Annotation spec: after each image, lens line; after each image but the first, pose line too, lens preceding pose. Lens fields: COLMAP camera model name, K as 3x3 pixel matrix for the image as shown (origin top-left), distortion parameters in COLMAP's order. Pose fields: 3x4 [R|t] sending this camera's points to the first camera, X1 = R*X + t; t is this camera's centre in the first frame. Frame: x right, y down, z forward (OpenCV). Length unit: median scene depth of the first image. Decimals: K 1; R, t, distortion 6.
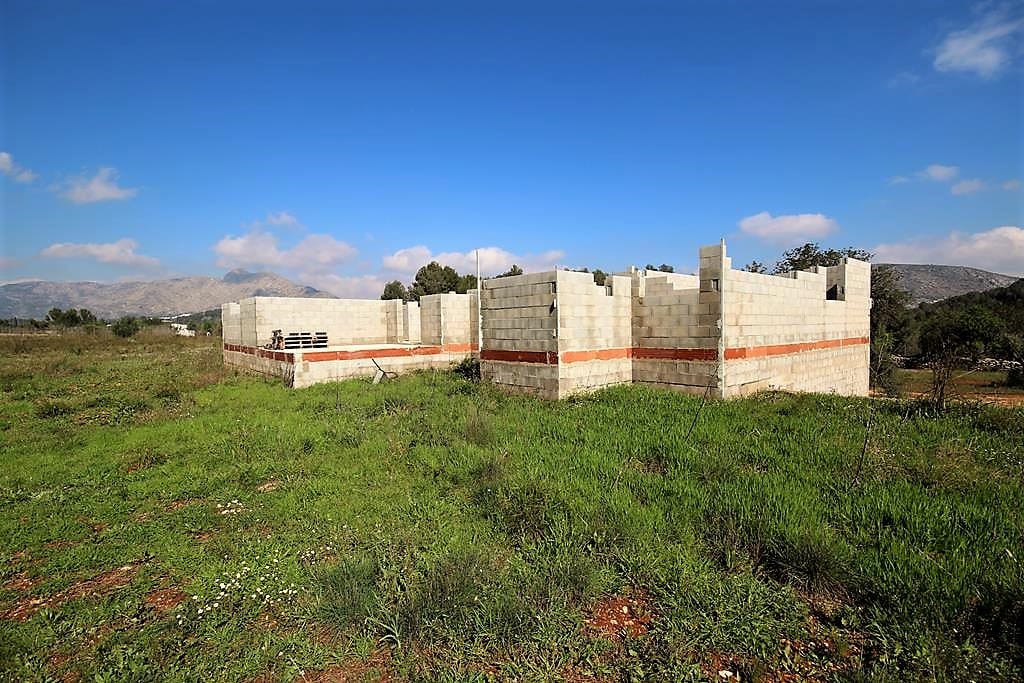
lens RADIAL K [[475.7, 0, 517.4], [0, 475.7, 338.9], [0, 0, 1]] dist [-0.002135, -0.004741]
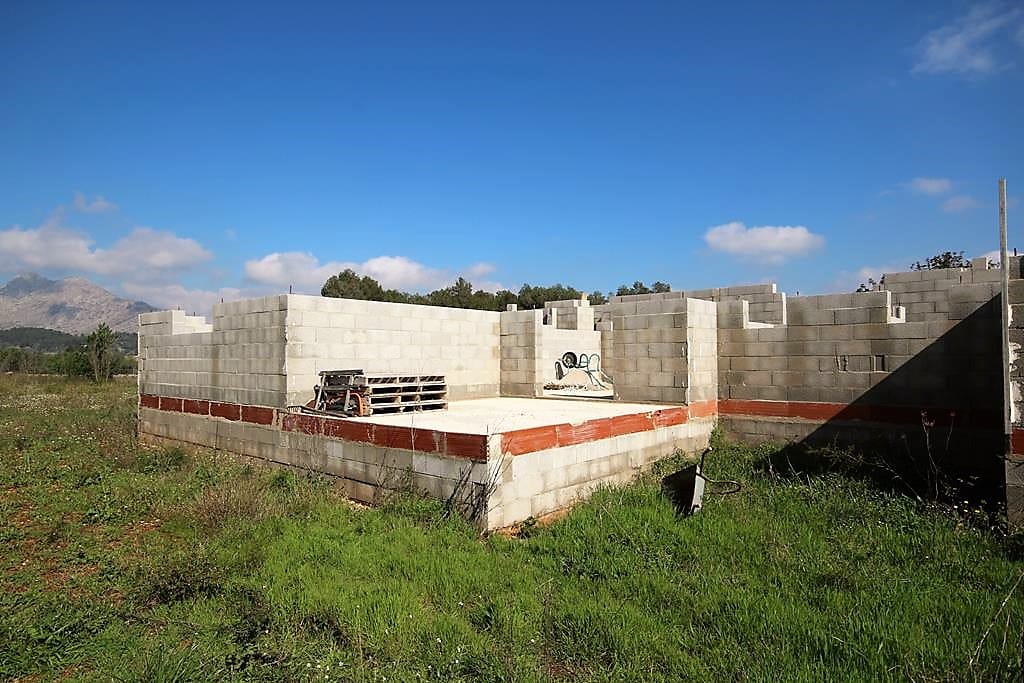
lens RADIAL K [[626.0, 0, 513.9], [0, 626.0, 348.4], [0, 0, 1]] dist [0.005261, -0.004933]
pose [[0.990734, 0.013035, 0.135187, -0.405726], [-0.006528, 0.998804, -0.048465, -0.011137], [-0.135657, 0.047134, 0.989634, 0.385532]]
